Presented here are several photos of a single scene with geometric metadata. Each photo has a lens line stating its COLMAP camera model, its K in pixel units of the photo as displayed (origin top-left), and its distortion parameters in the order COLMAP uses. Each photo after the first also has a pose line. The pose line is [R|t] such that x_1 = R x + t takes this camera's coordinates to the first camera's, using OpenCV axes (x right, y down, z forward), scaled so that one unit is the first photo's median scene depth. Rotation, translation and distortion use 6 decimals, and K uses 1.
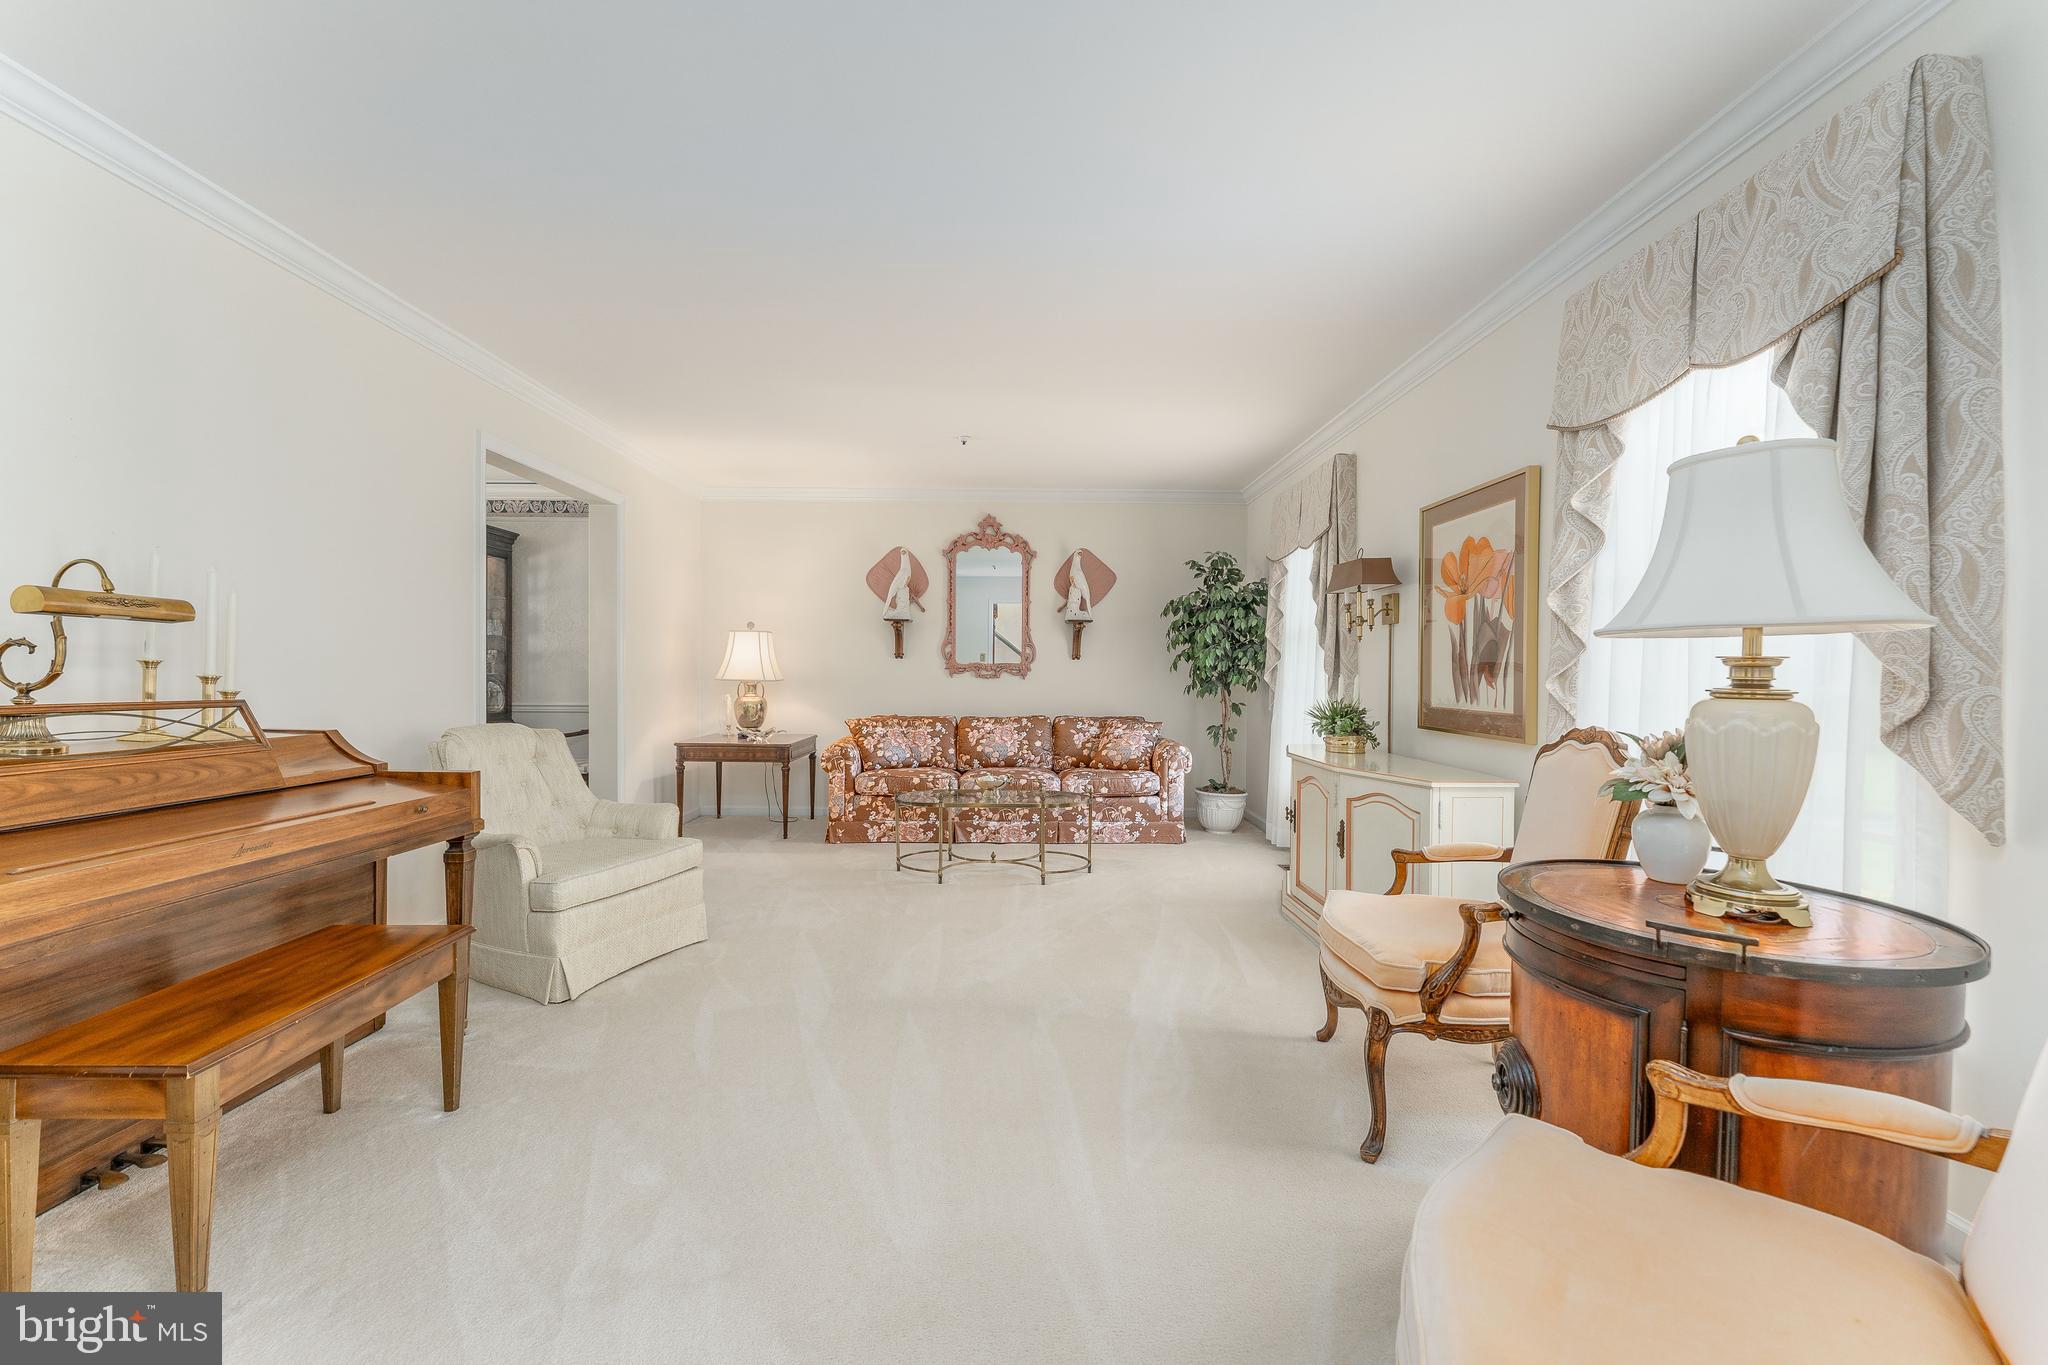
lens RADIAL K [[831.5, 0, 1024.0], [0, 831.5, 682.5], [0, 0, 1]] dist [0.000373, -0.000220]
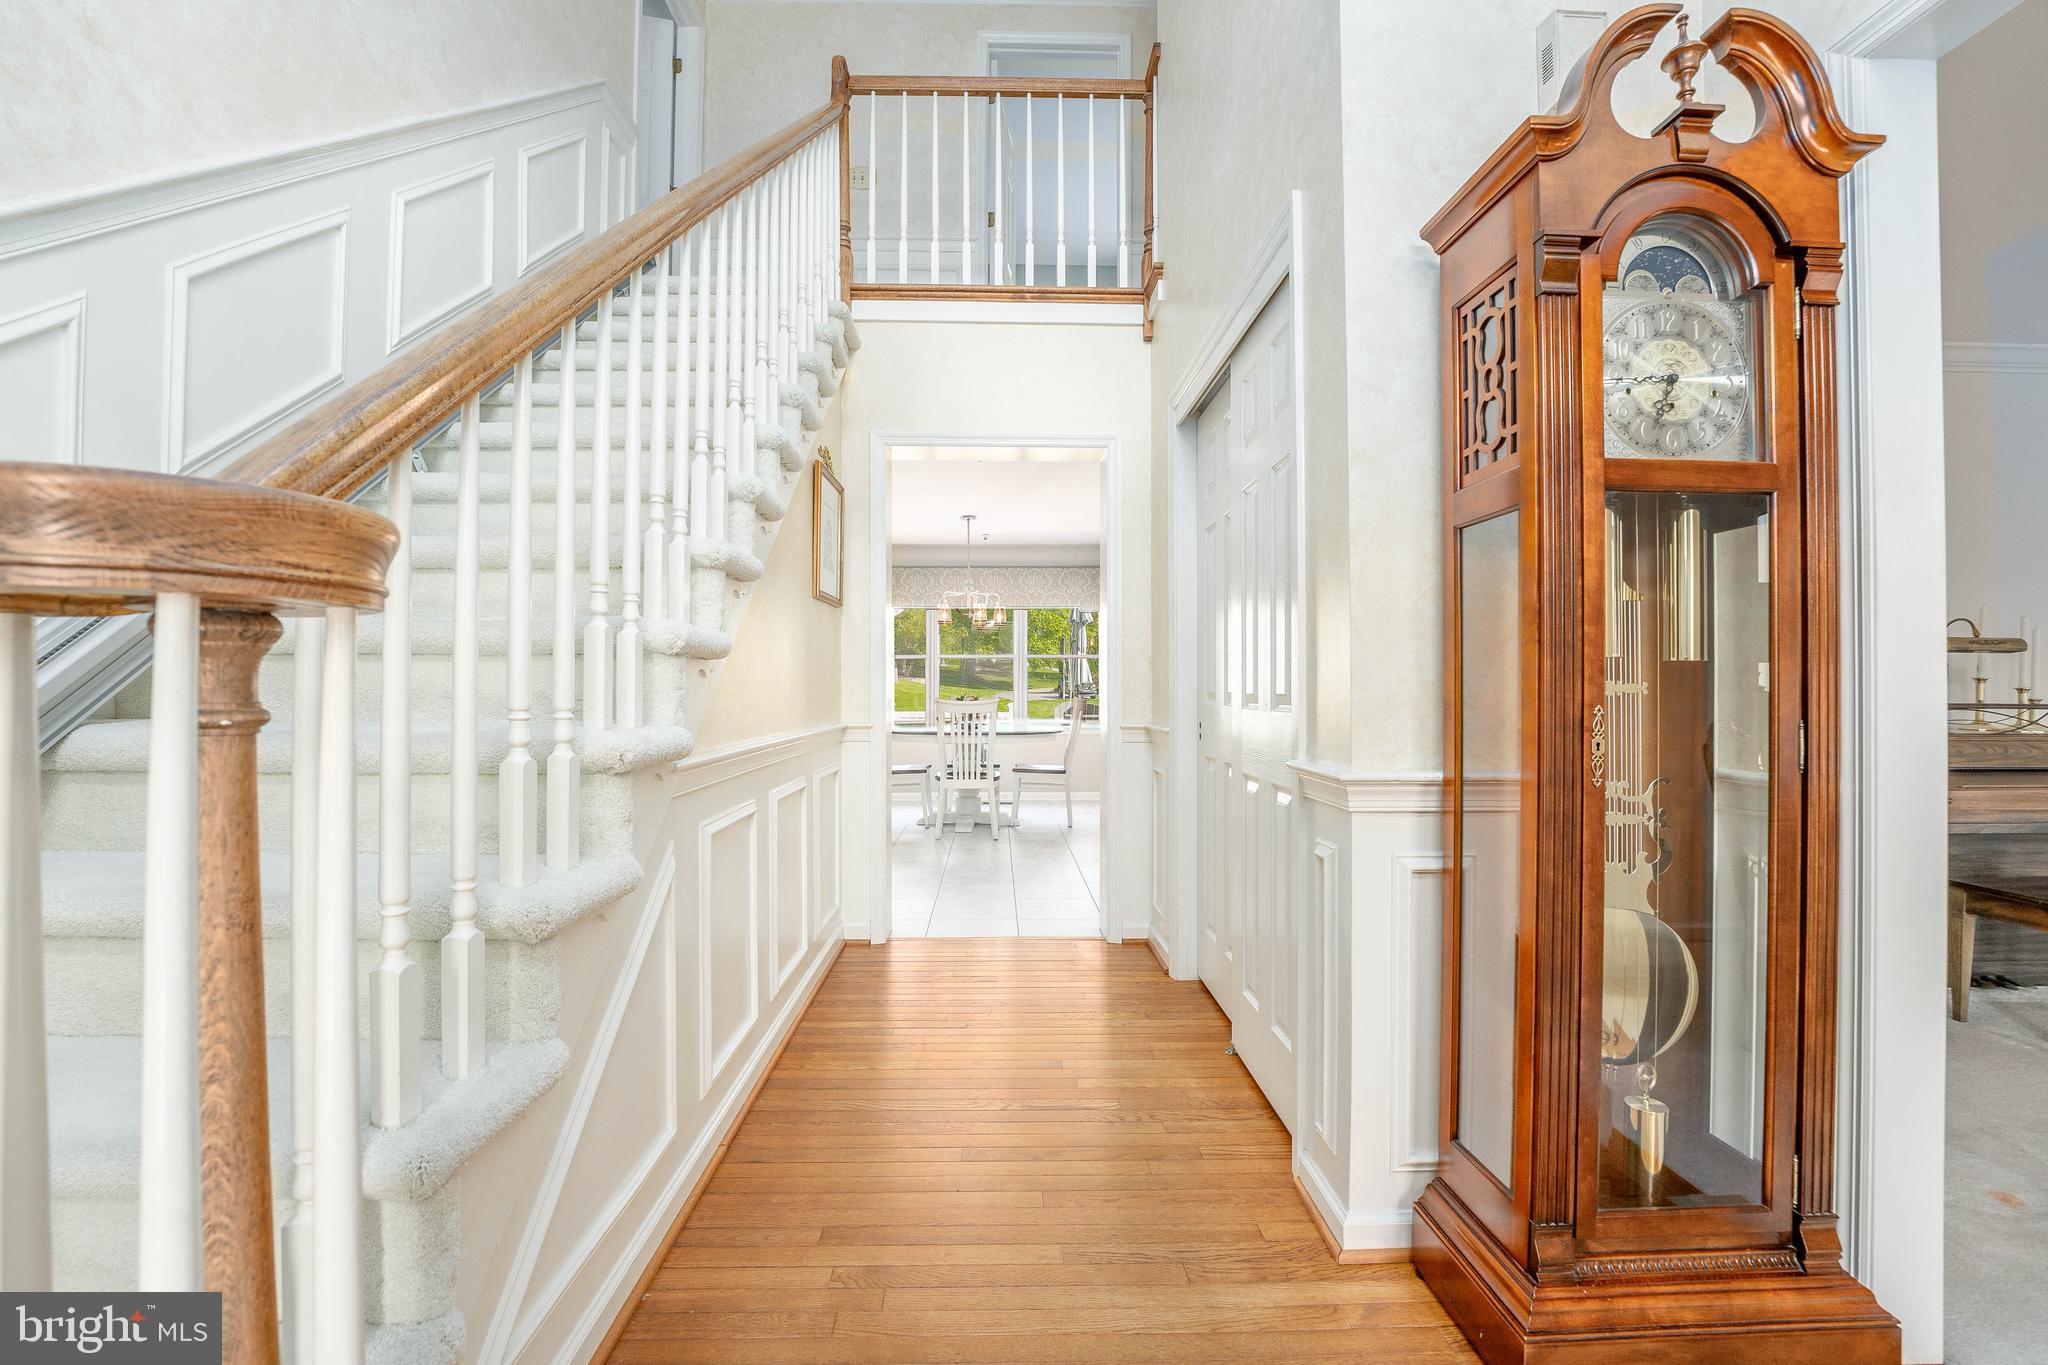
lens RADIAL K [[831.5, 0, 1024.0], [0, 831.5, 682.5], [0, 0, 1]] dist [0.000373, -0.000220]
pose [[0.018501, -0.008250, -0.999795, 0.507292], [-0.008332, 0.999930, -0.008405, 0.012474], [0.999794, 0.008485, 0.018431, -0.897360]]
